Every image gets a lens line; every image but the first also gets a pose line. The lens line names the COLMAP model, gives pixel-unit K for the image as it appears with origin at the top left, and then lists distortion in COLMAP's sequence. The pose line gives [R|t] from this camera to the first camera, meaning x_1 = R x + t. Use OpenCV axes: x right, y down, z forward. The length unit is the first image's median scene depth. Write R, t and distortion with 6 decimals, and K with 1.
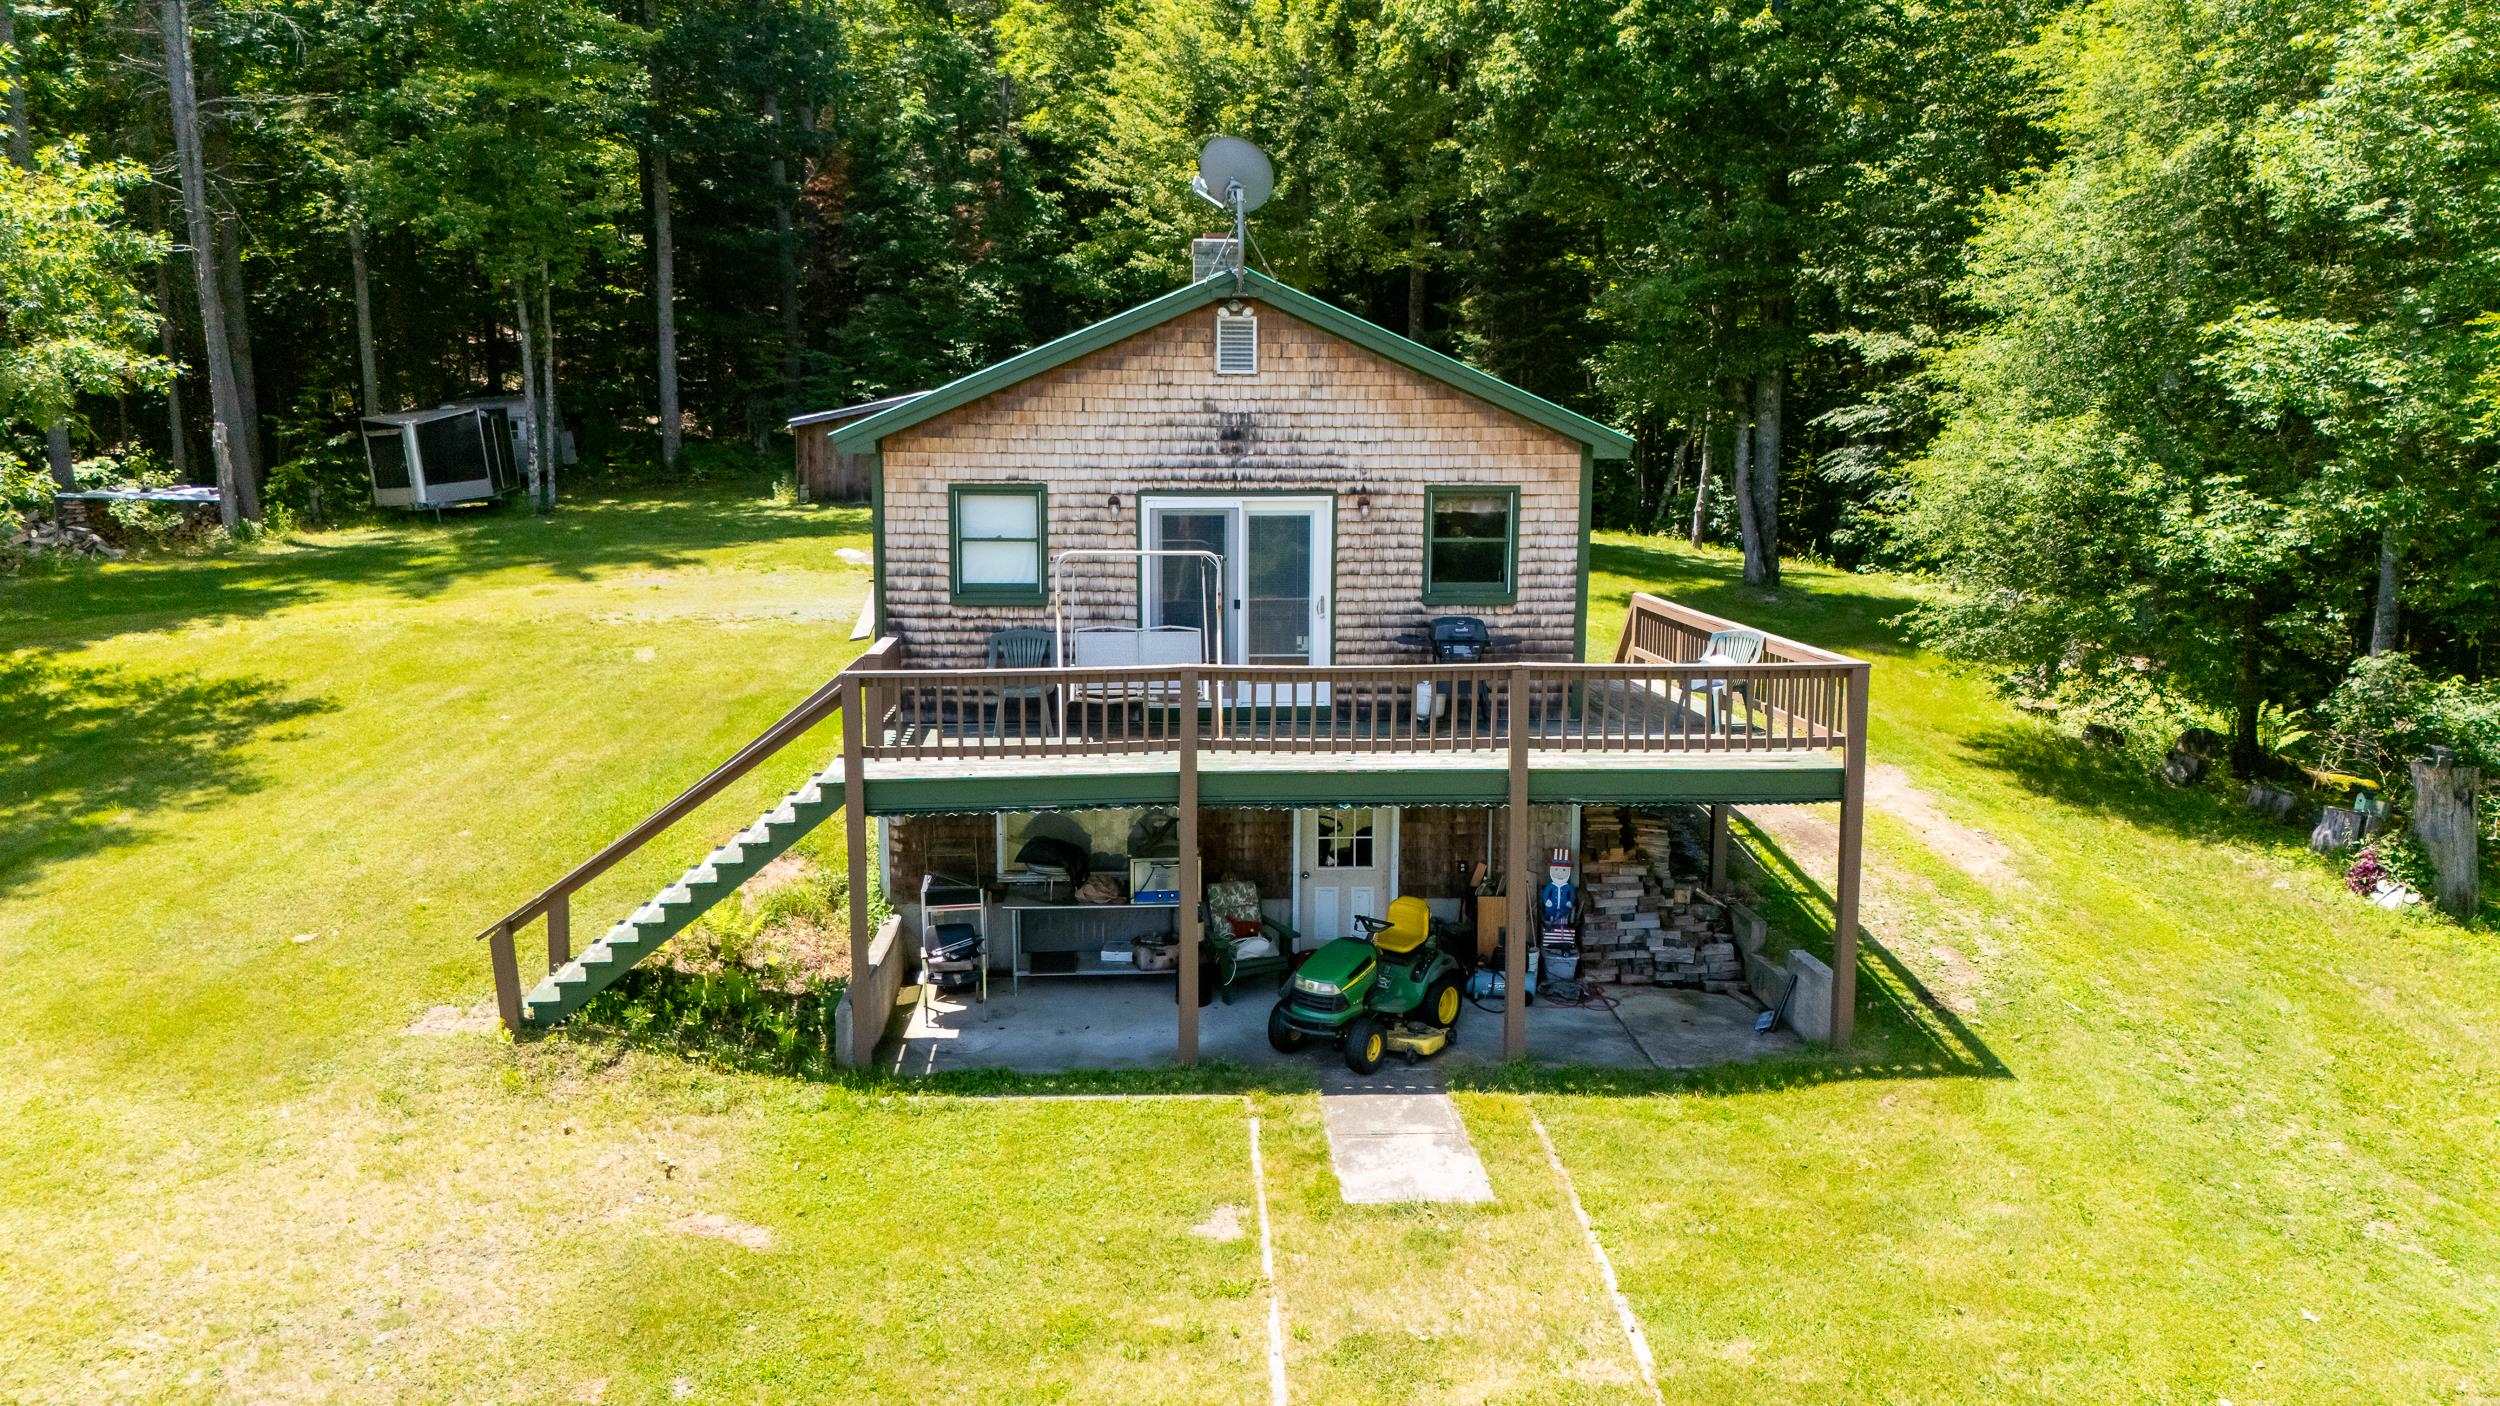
lens RADIAL K [[1842.1, 0, 1250.0], [0, 1842.1, 703.0], [0, 0, 1]] dist [0.095260, -0.120495]
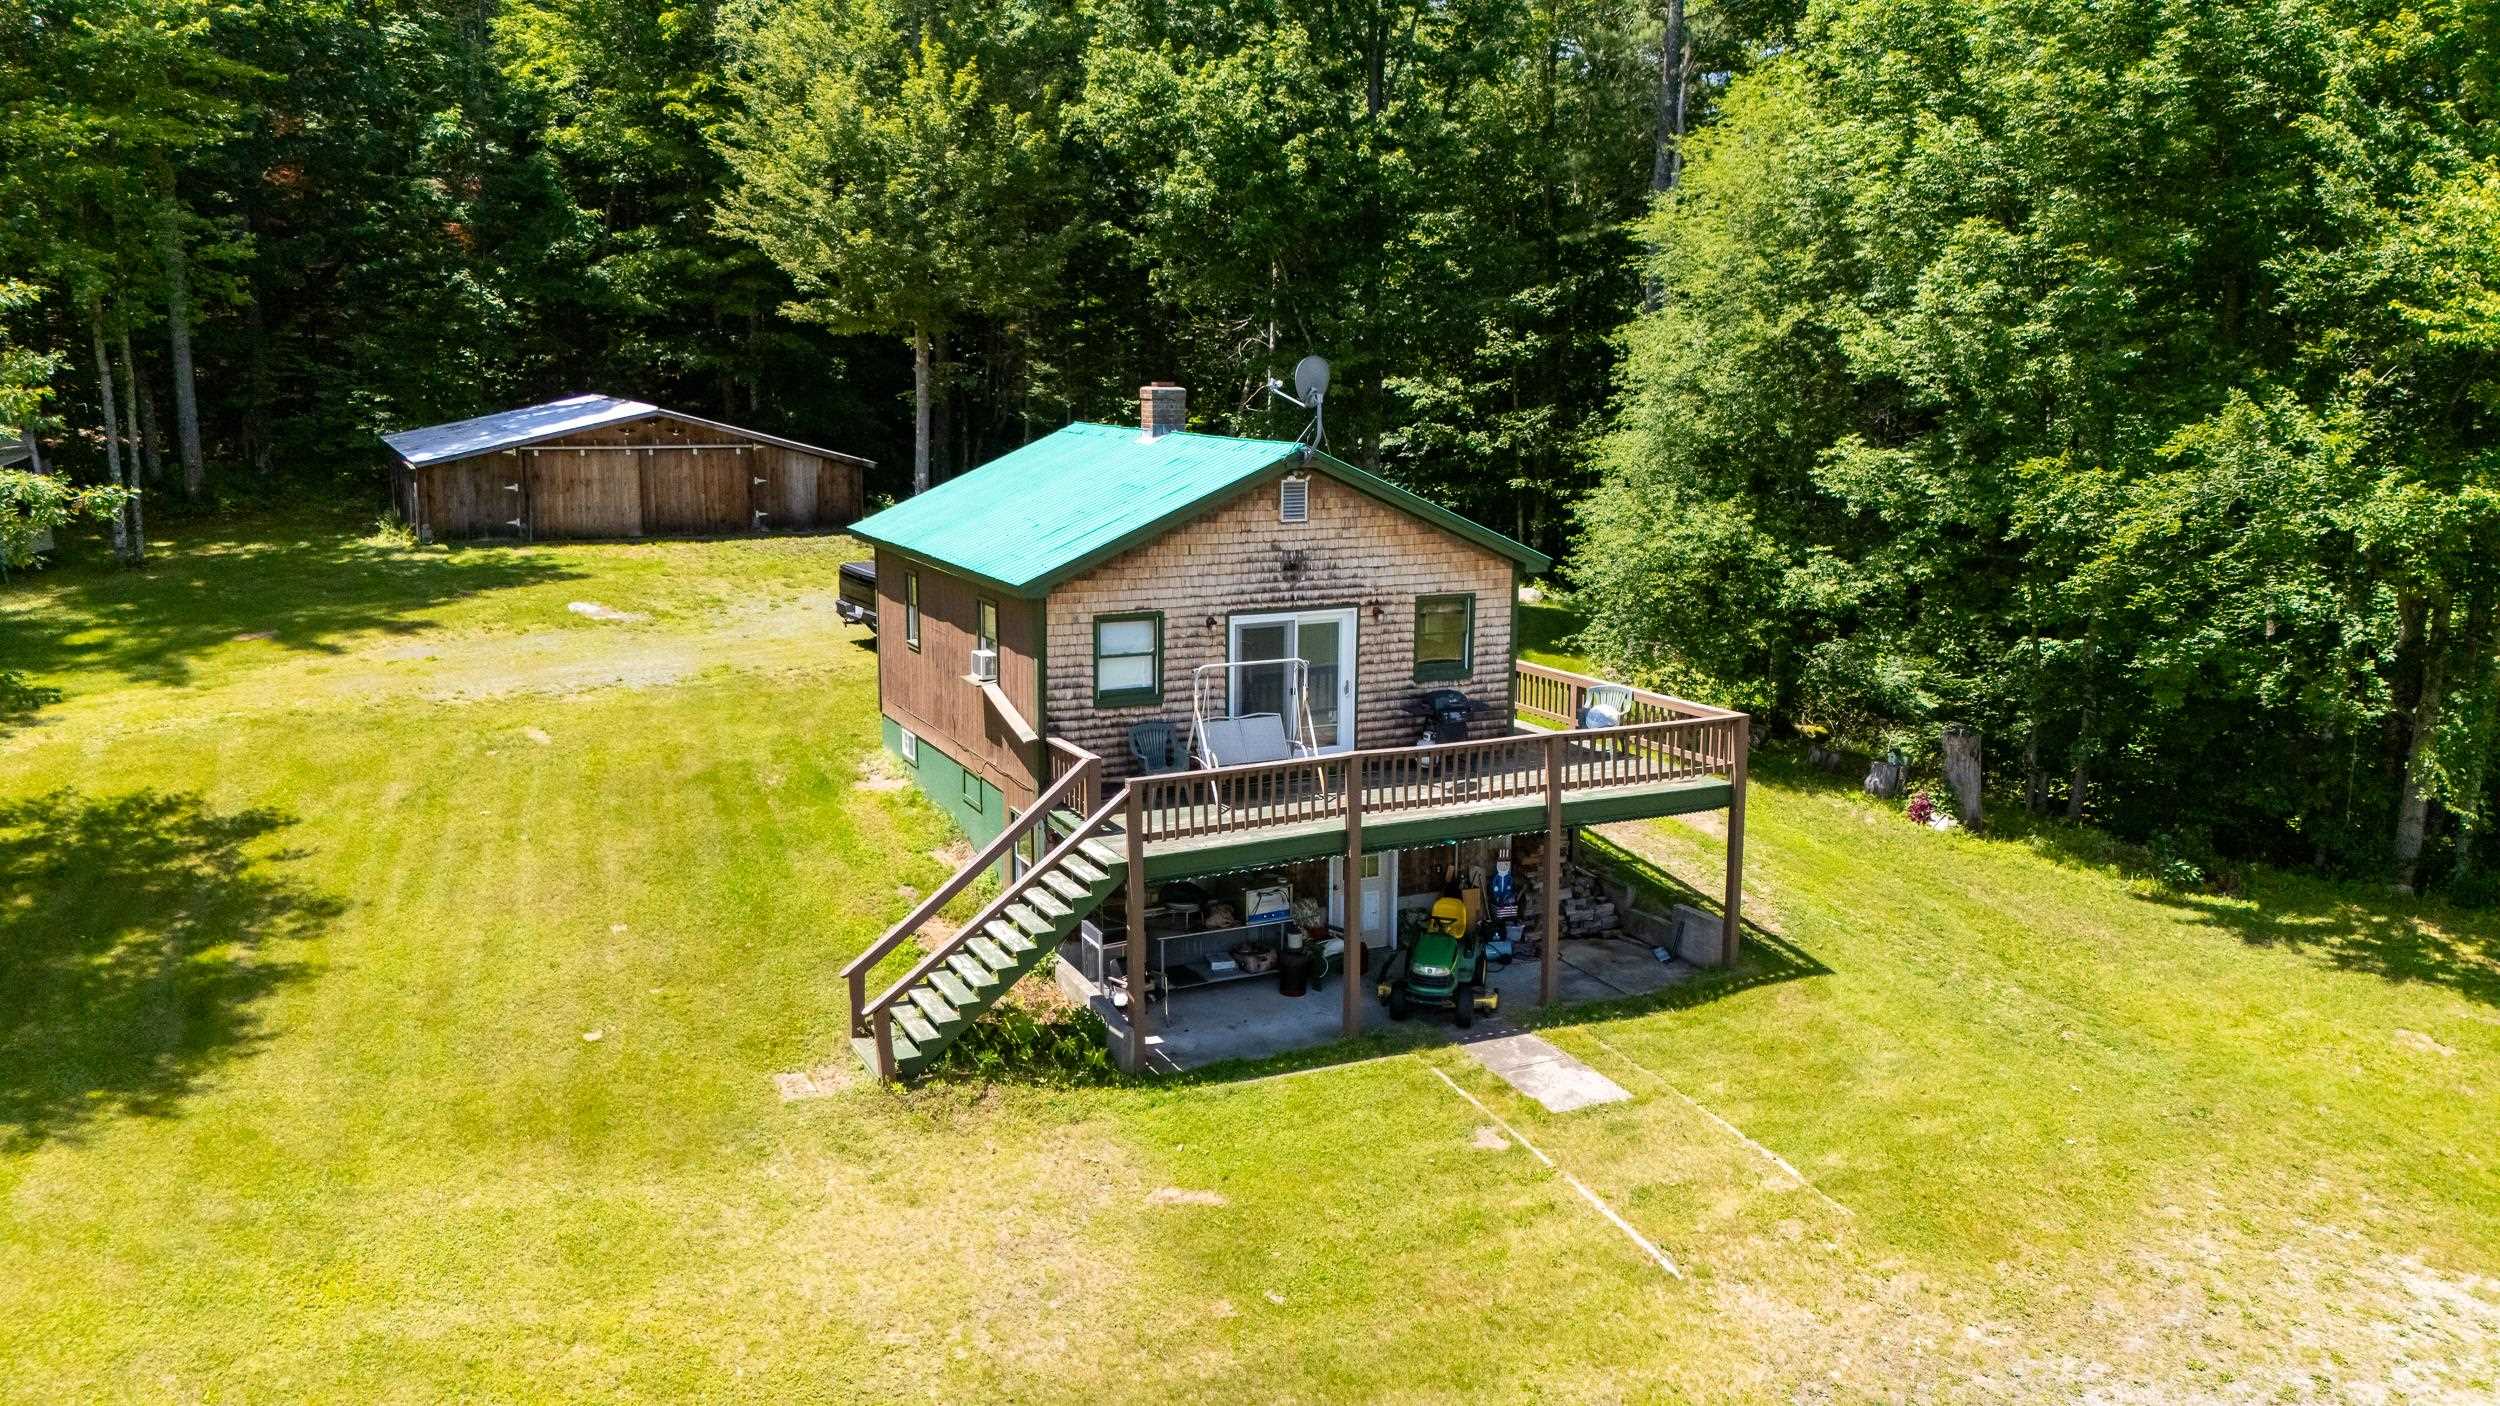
lens RADIAL K [[1842.1, 0, 1250.0], [0, 1842.1, 703.0], [0, 0, 1]] dist [0.095260, -0.120495]
pose [[0.923625, -0.070347, 0.376786, -0.543220], [0.057032, 0.997294, 0.046395, -0.110129], [-0.379030, -0.021363, 0.925138, -0.220679]]
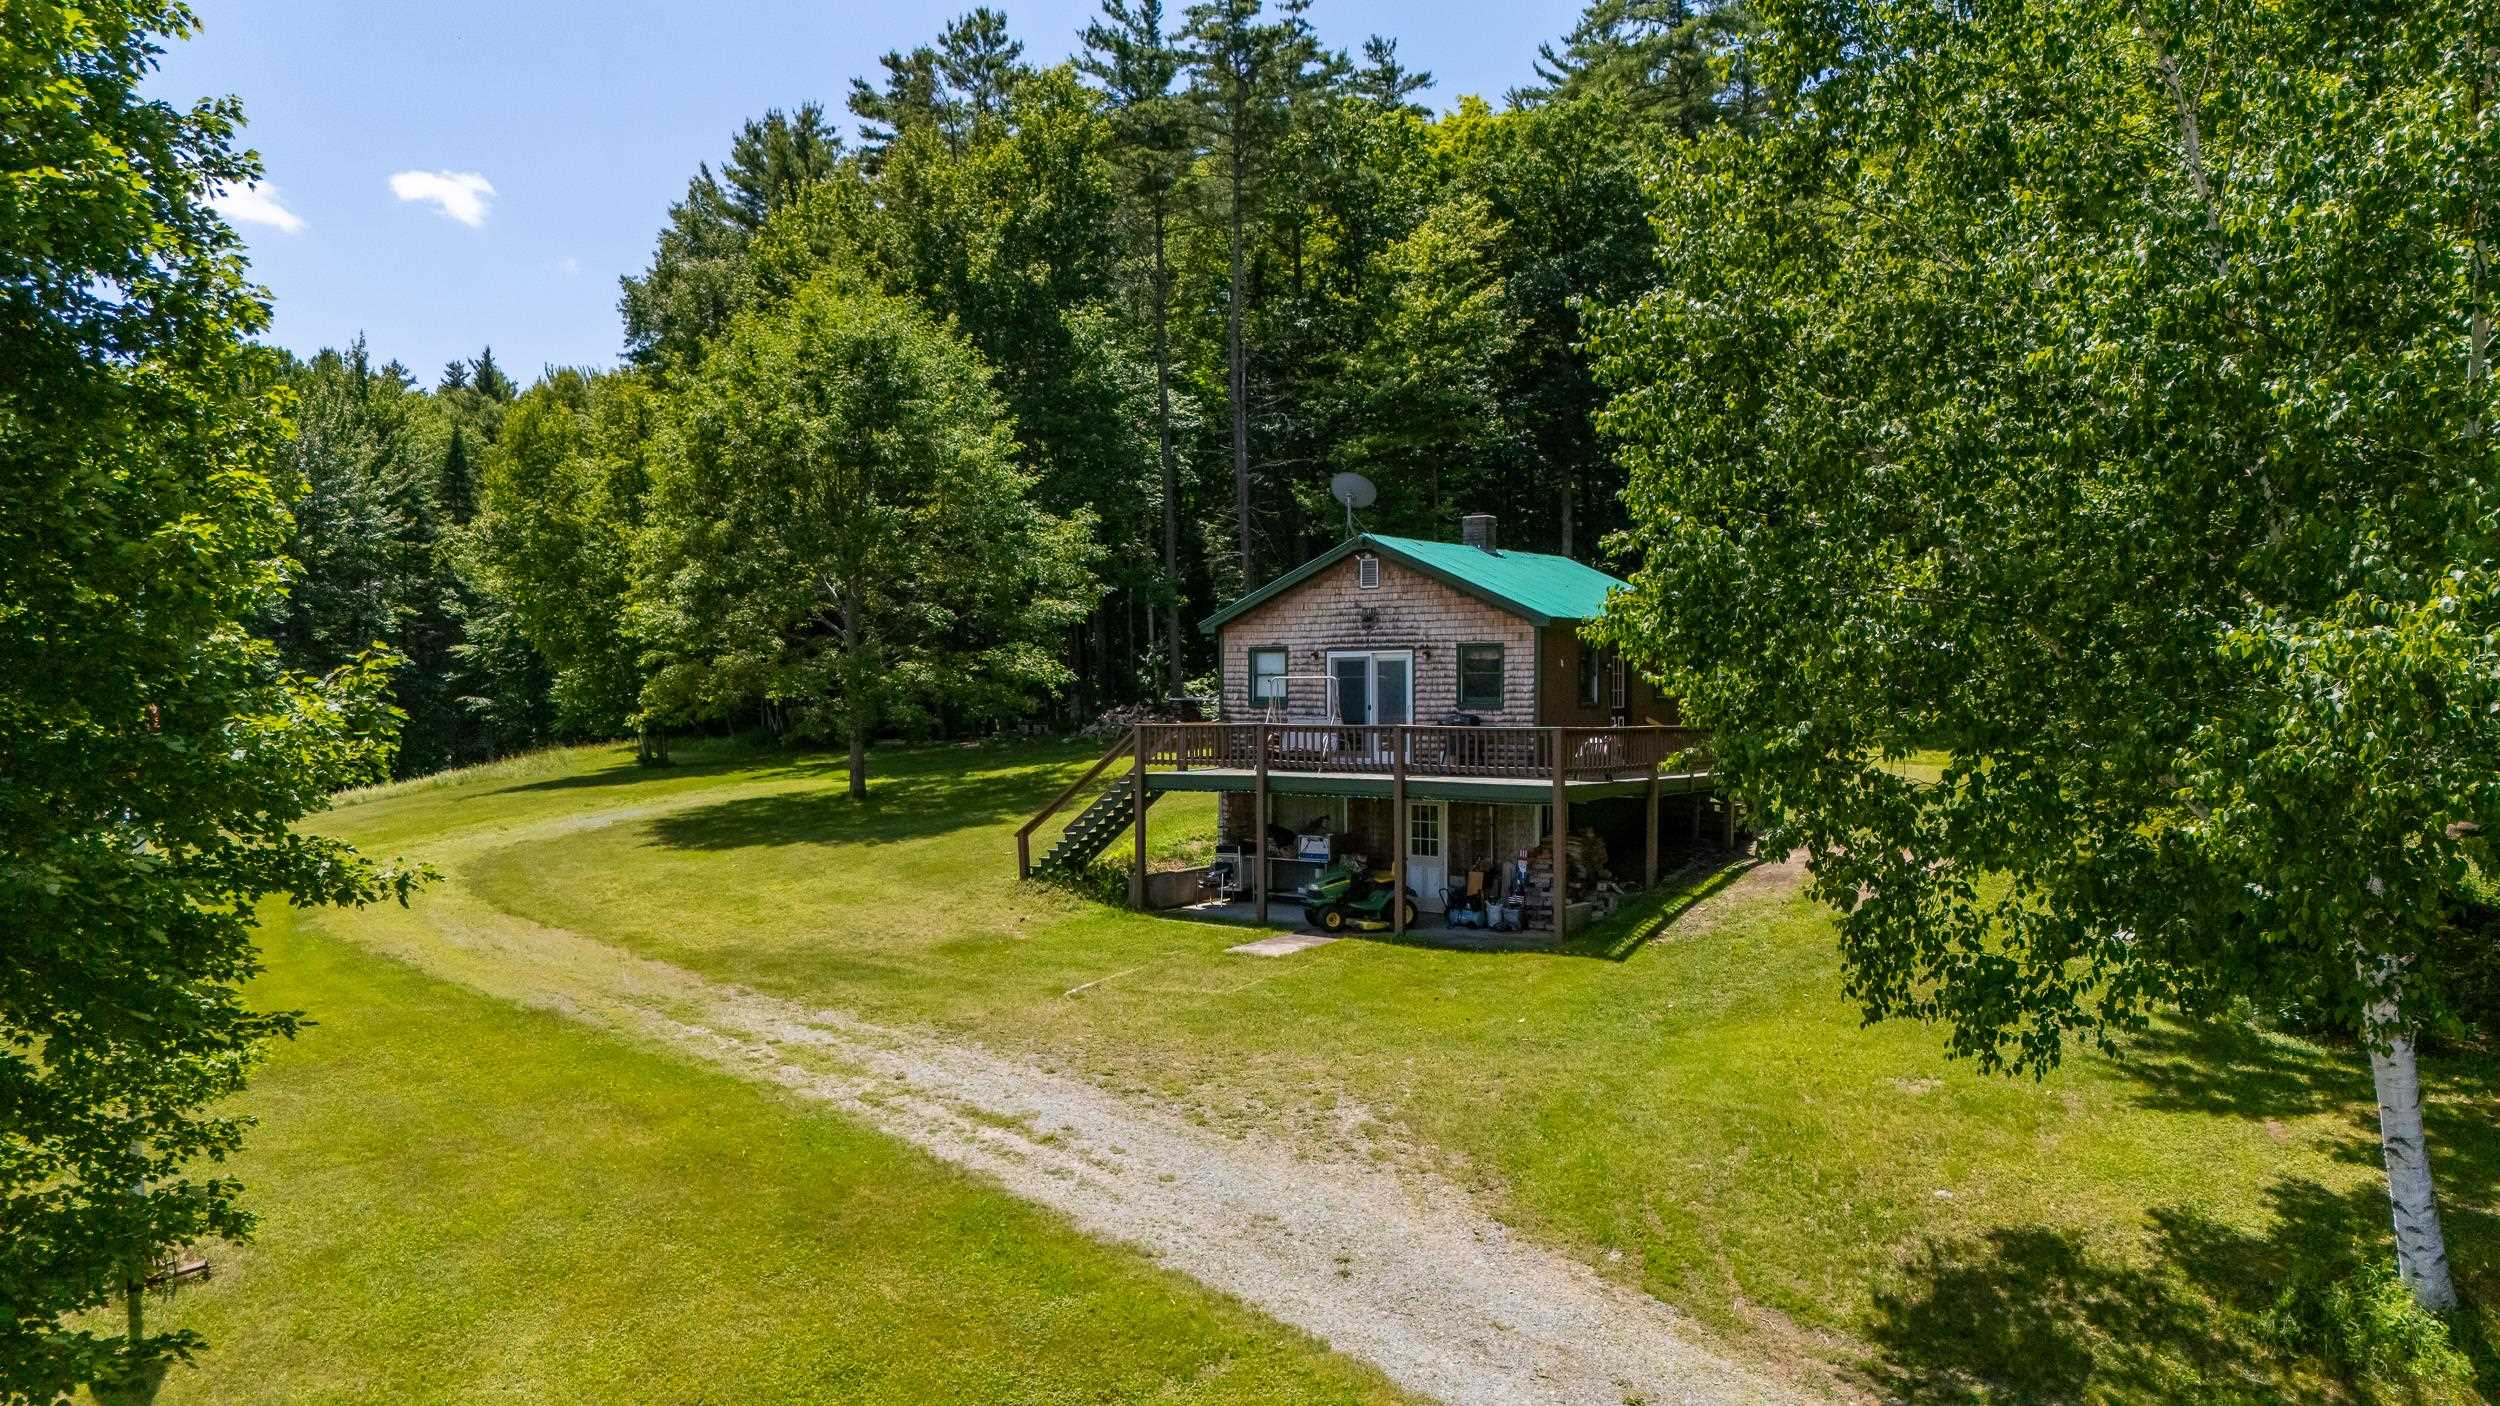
lens RADIAL K [[1842.1, 0, 1250.0], [0, 1842.1, 703.0], [0, 0, 1]] dist [0.095260, -0.120495]
pose [[0.769416, 0.000324, -0.638748, 1.116758], [-0.091497, 0.989743, -0.109712, 0.161686], [0.632161, 0.142858, 0.761554, -0.522113]]
